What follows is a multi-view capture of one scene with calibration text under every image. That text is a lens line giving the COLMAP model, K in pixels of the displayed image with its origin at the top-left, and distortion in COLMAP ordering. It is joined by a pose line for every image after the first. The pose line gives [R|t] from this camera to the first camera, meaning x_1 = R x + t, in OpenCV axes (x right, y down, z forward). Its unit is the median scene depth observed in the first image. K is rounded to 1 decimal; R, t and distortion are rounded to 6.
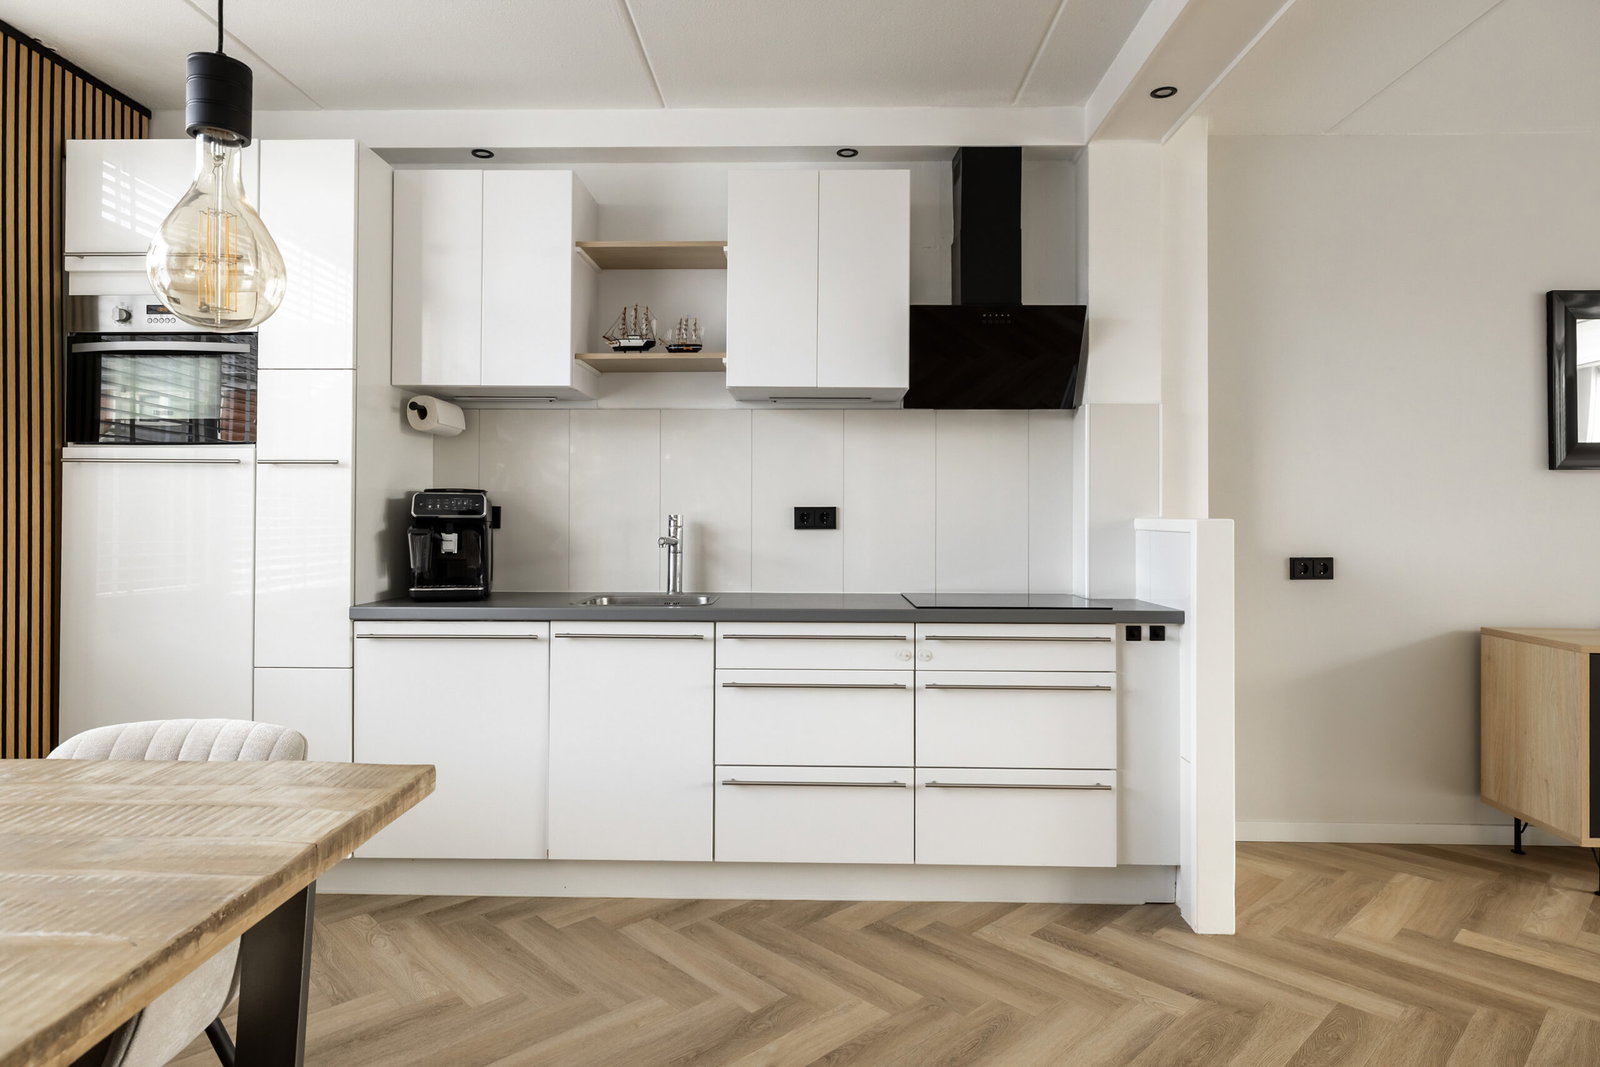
lens RADIAL K [[914.0, 0, 797.7], [0, 914.0, 506.6], [0, 0, 1]] dist [0.002948, 0.000813]
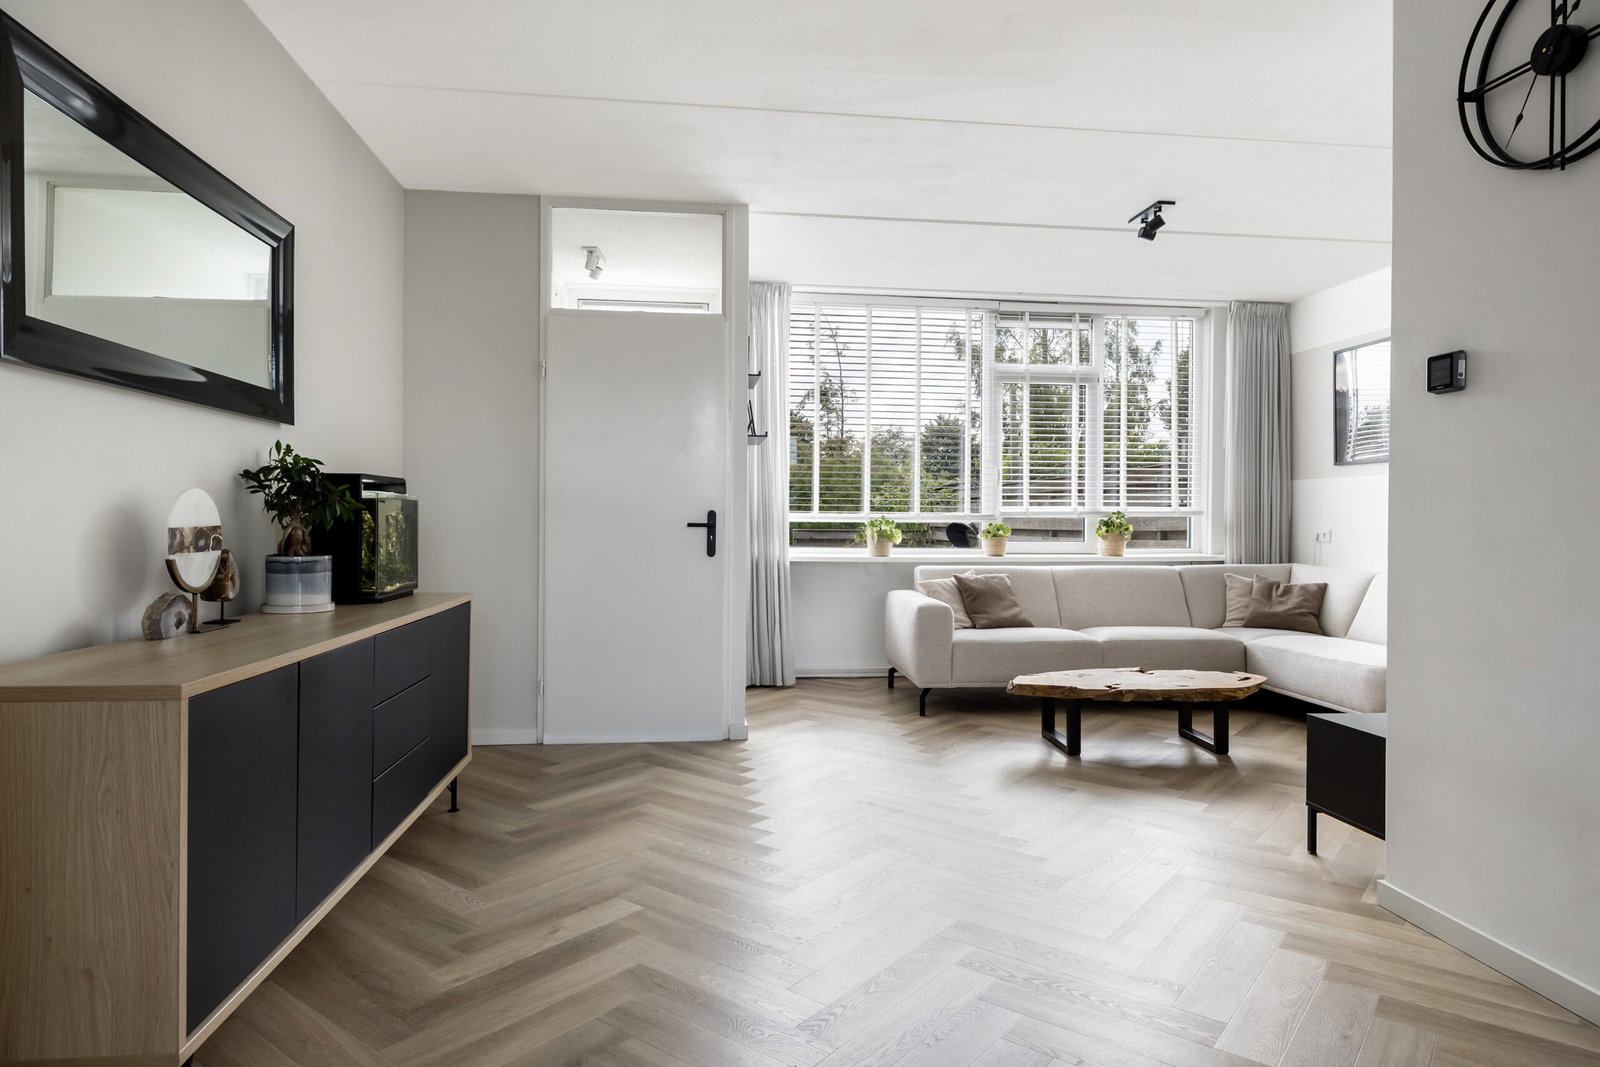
lens RADIAL K [[957.5, 0, 801.2], [0, 957.5, 520.4], [0, 0, 1]] dist [-0.003916, -0.000927]
pose [[-0.147121, -0.004499, 0.989108, 0.270752], [-0.012598, 0.999917, 0.002674, 0.052636], [-0.989038, -0.012067, -0.147166, 0.747193]]
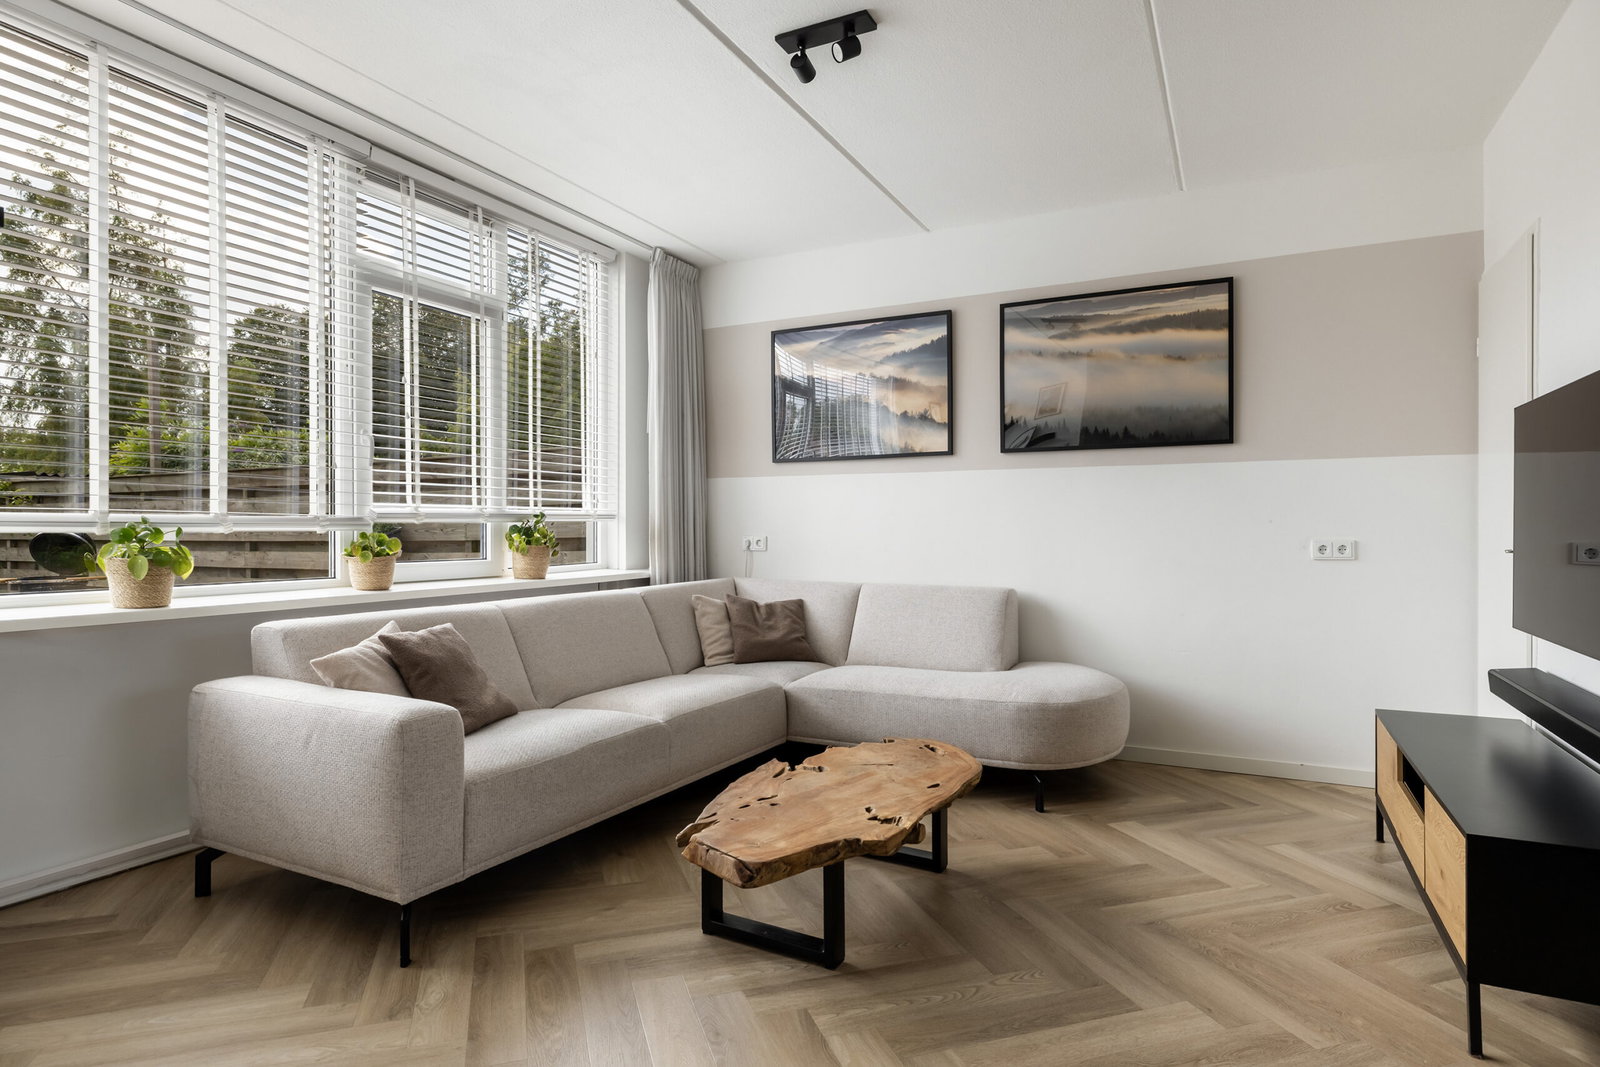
lens RADIAL K [[887.1, 0, 800.0], [0, 887.1, 524.1], [0, 0, 1]] dist [0.000618, -0.000217]
pose [[-0.903936, 0.000228, 0.427668, 1.459623], [-0.005094, 0.999923, -0.011299, 0.060113], [-0.427638, -0.012392, -0.903865, 0.789267]]
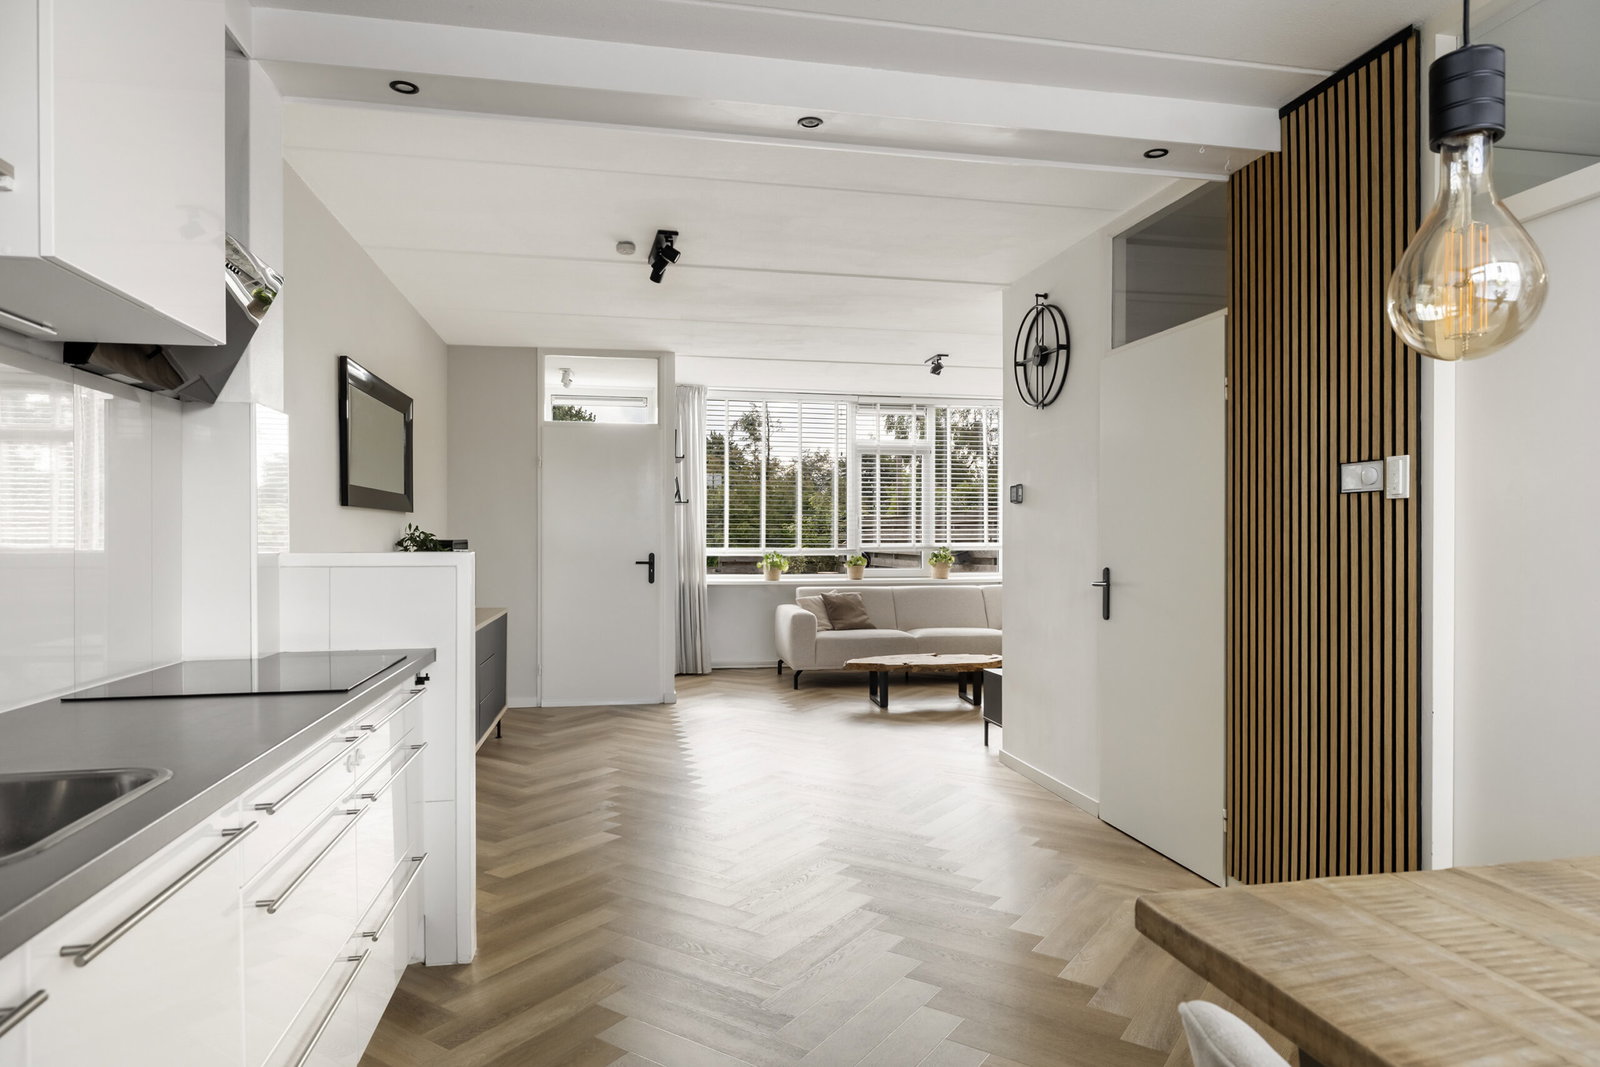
lens RADIAL K [[958.8, 0, 800.0], [0, 958.8, 533.5], [0, 0, 1]] dist [-0.002219, -0.001328]
pose [[-0.213830, 0.000754, 0.976871, -0.627465], [-0.007401, 0.999970, -0.002391, -0.006725], [-0.976843, -0.007741, -0.213818, 0.816093]]
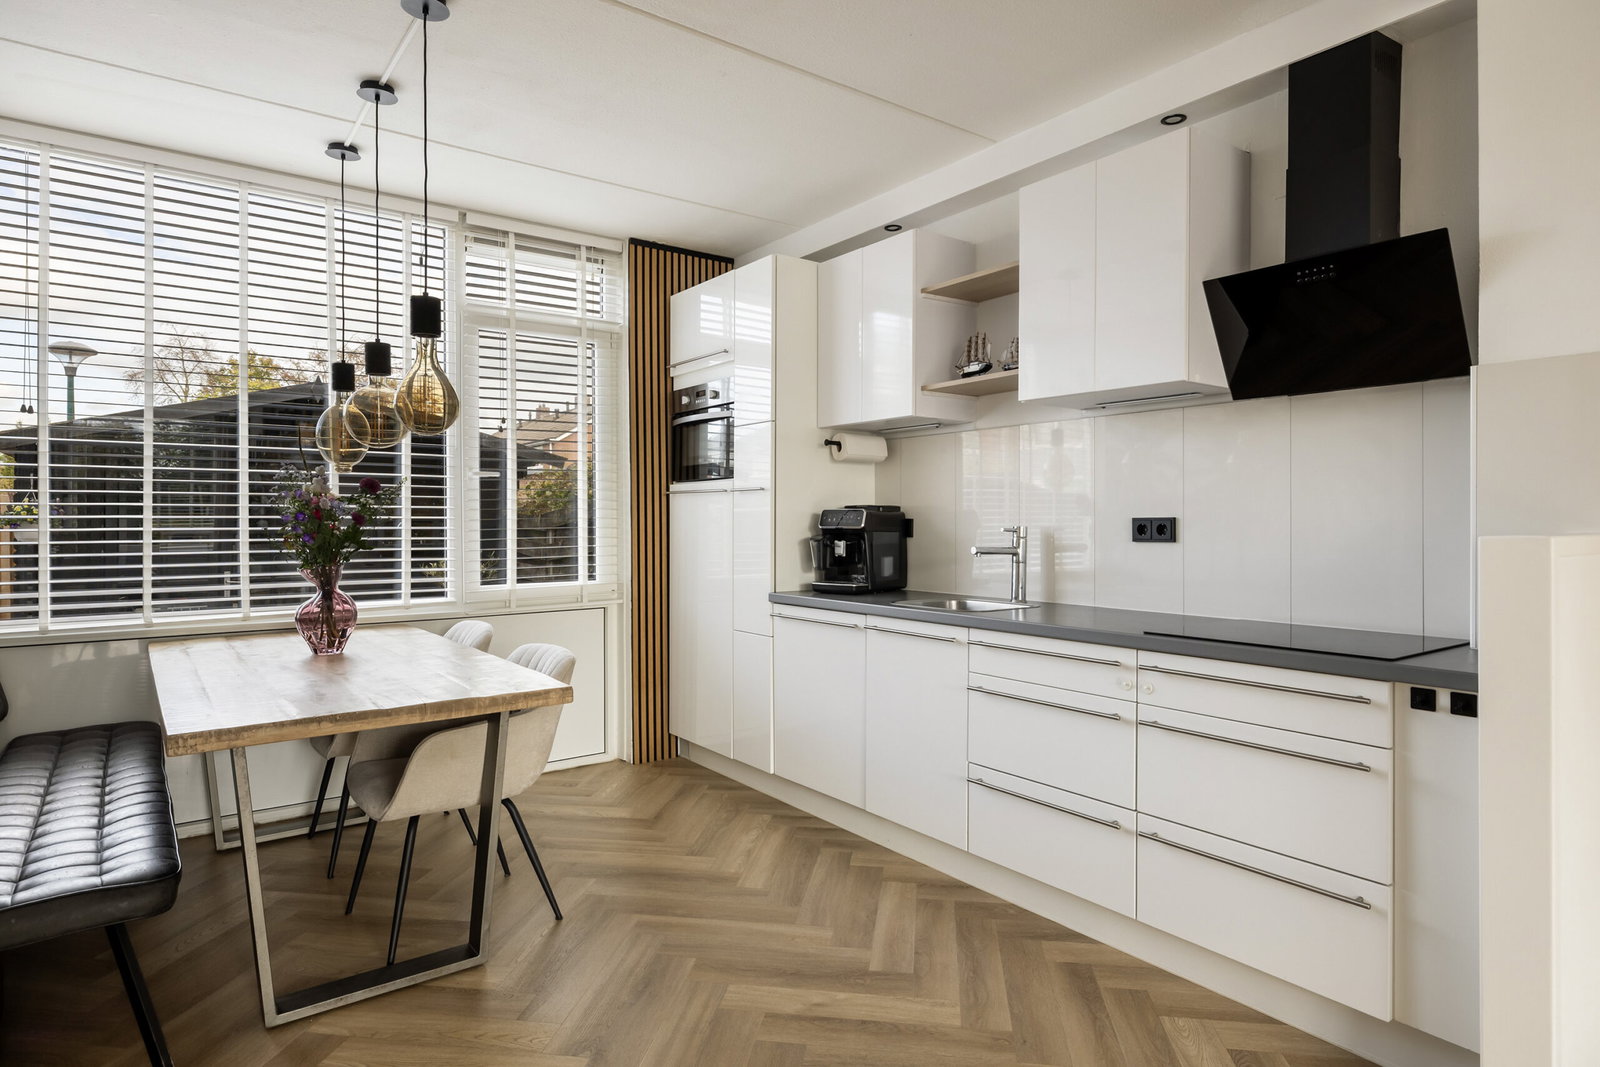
lens RADIAL K [[887.1, 0, 800.0], [0, 887.1, 524.1], [0, 0, 1]] dist [0.000618, -0.000217]
pose [[0.612169, -0.000228, -0.790727, 0.597338], [0.008558, 0.999943, 0.006337, -0.002311], [0.790681, -0.010646, 0.612136, 0.212618]]
